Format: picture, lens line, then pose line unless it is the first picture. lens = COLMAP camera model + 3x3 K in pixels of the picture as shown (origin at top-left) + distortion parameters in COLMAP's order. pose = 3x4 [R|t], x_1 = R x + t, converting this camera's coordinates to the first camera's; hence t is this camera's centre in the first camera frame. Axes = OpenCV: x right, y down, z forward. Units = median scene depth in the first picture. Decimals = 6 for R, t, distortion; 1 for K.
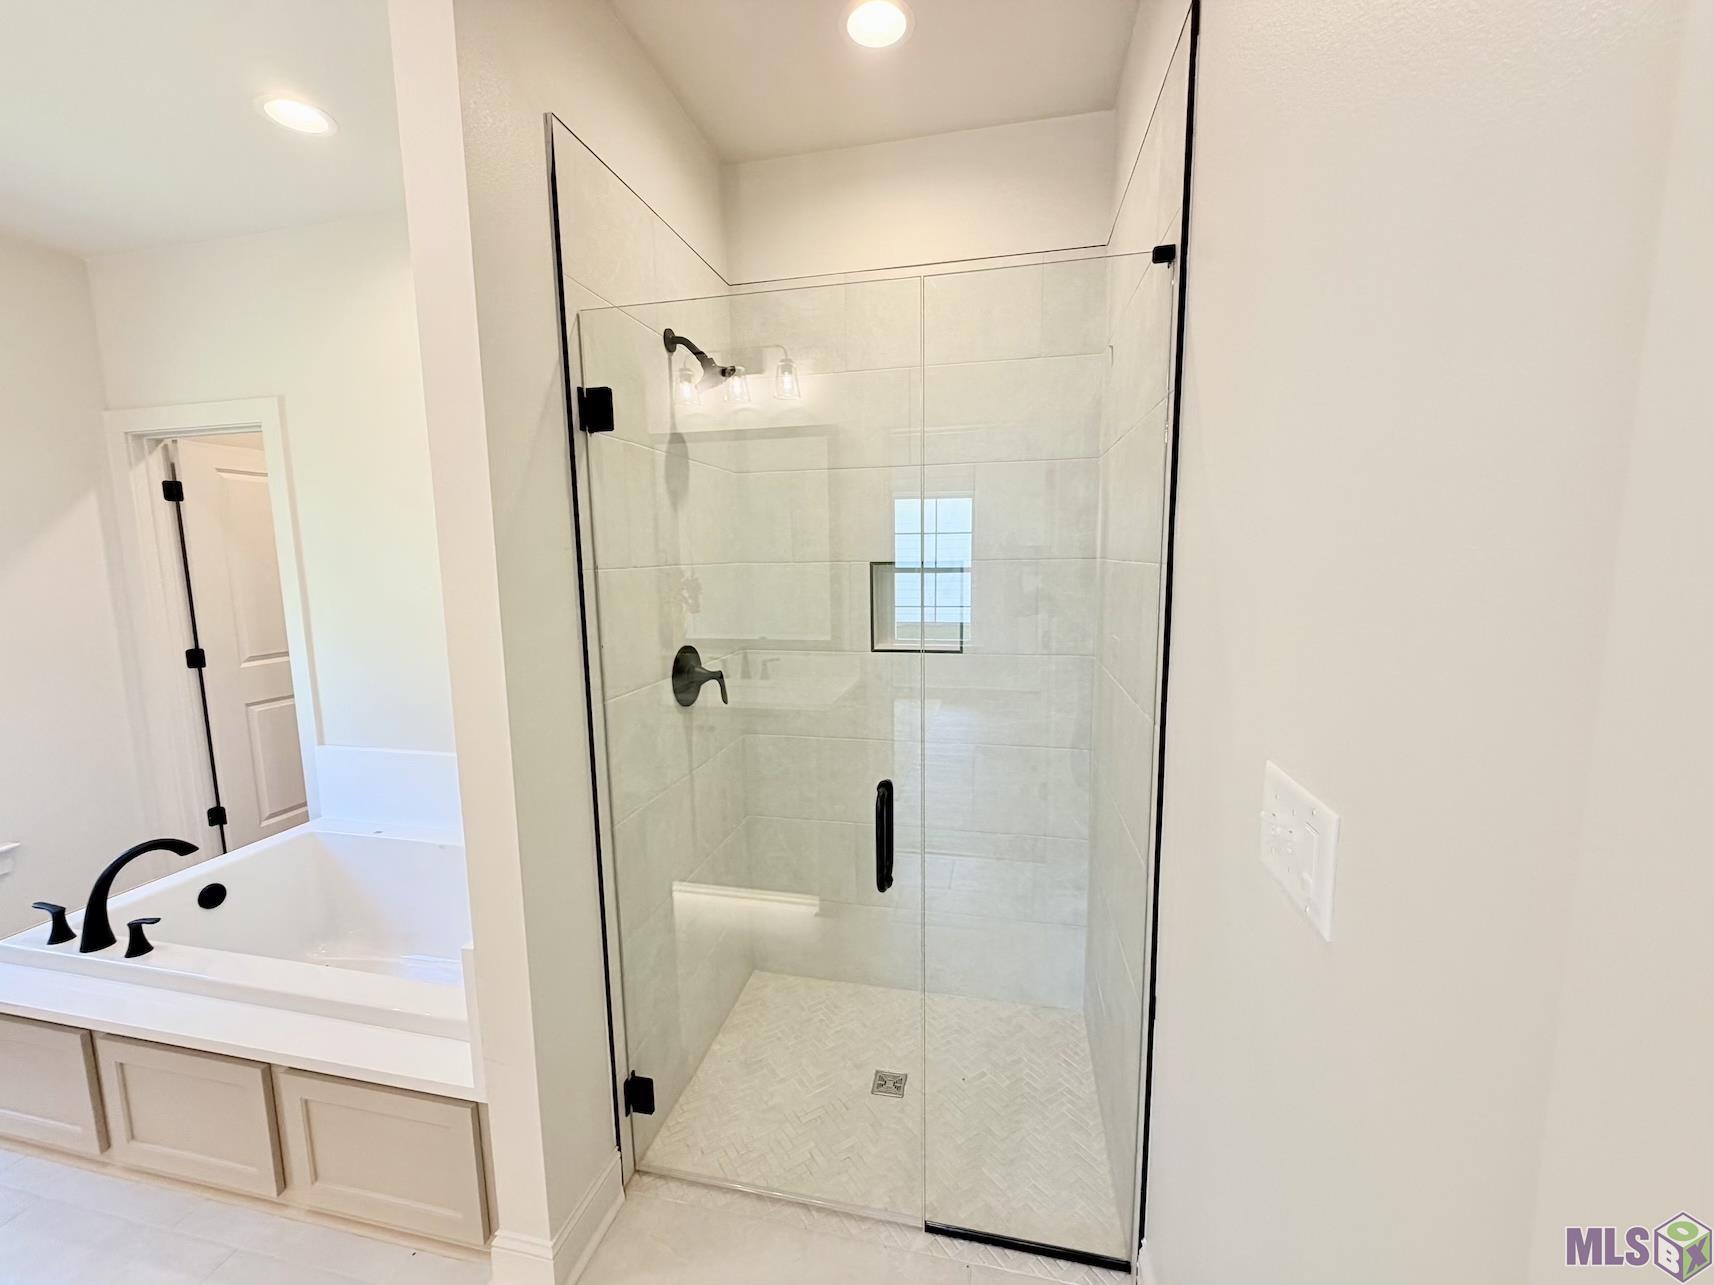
lens RADIAL K [[684.7, 0, 853.1], [0, 684.7, 636.3], [0, 0, 1]] dist [-0.000086, 0.000527]
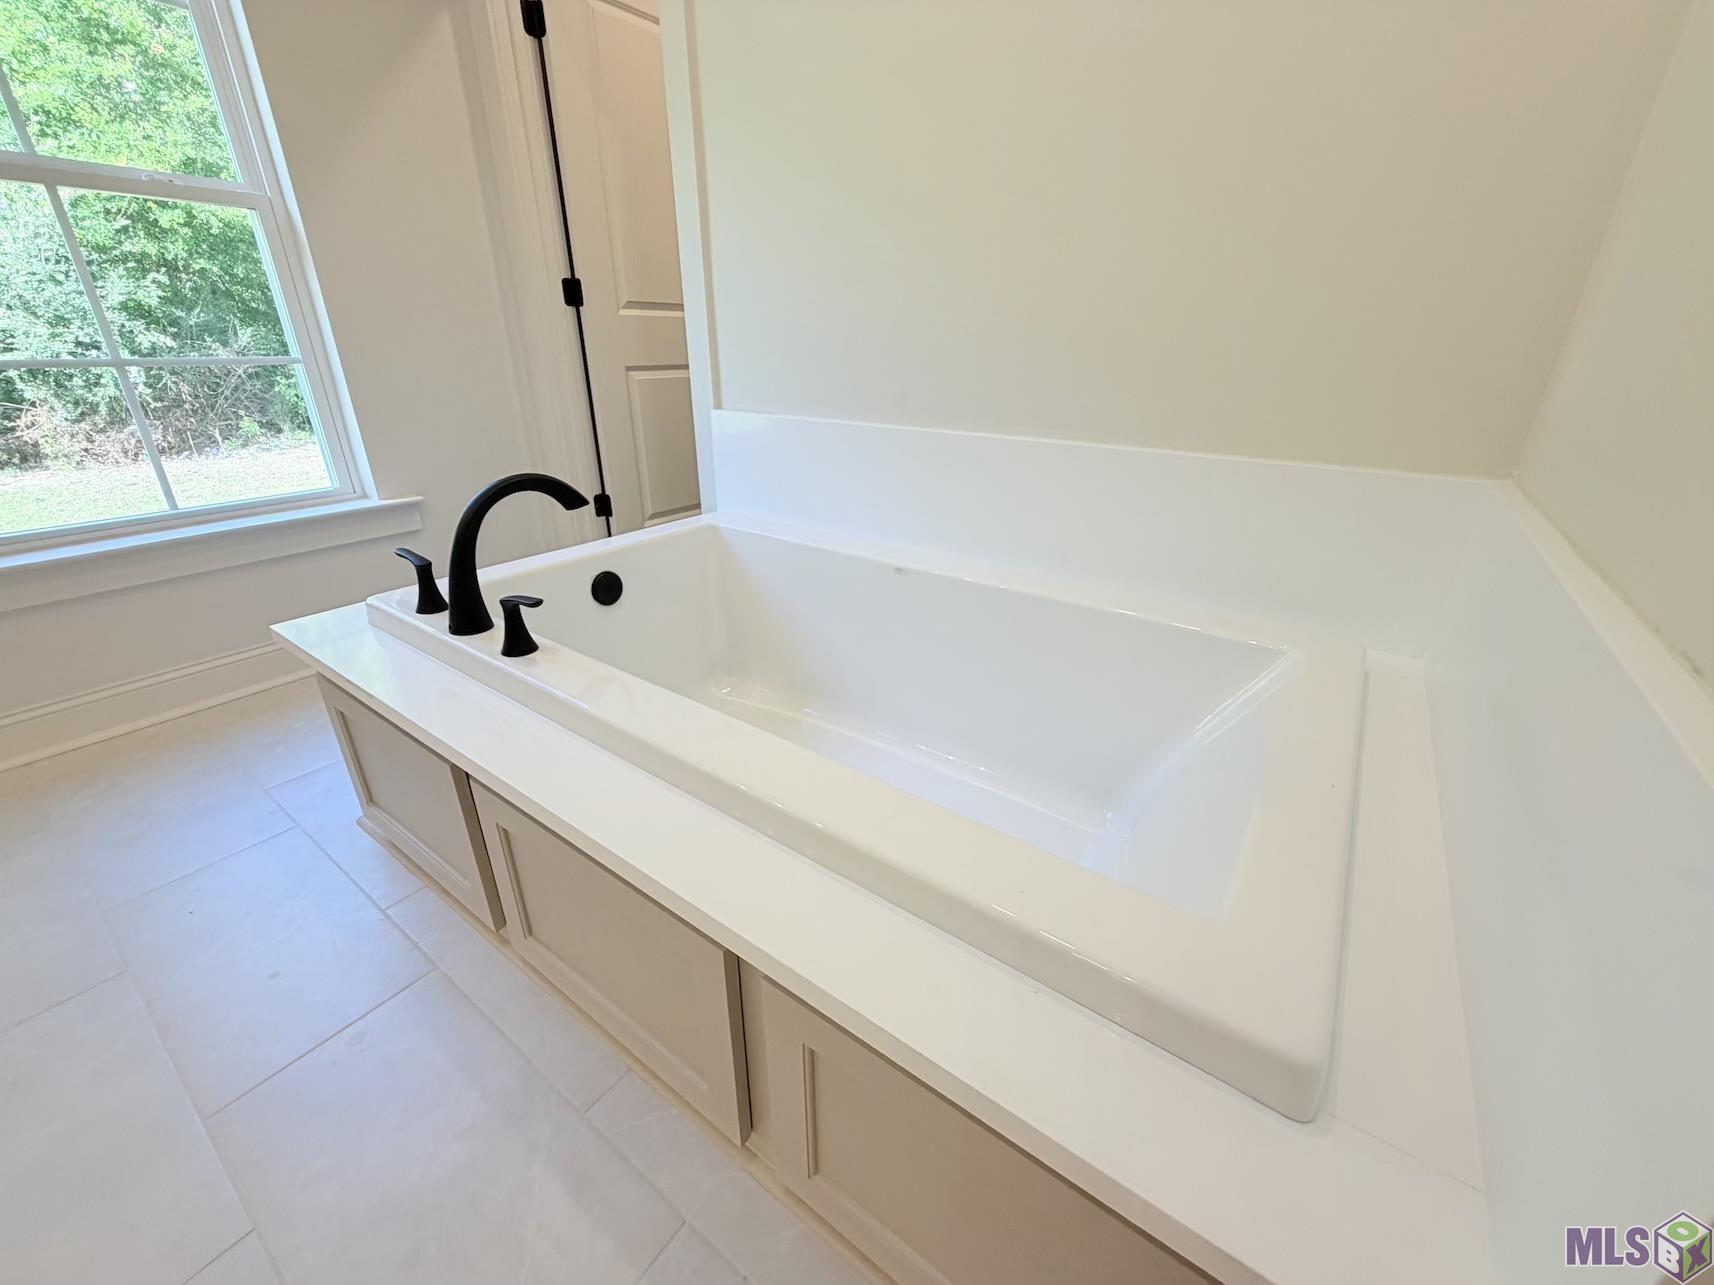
lens RADIAL K [[684.7, 0, 846.8], [0, 684.7, 639.2], [0, 0, 1]] dist [-0.000086, 0.000527]
pose [[0.916339, 0.177999, -0.358662, -0.531926], [-0.066001, 0.950649, 0.303168, 0.235837], [0.394926, -0.254133, 0.882865, 0.549457]]
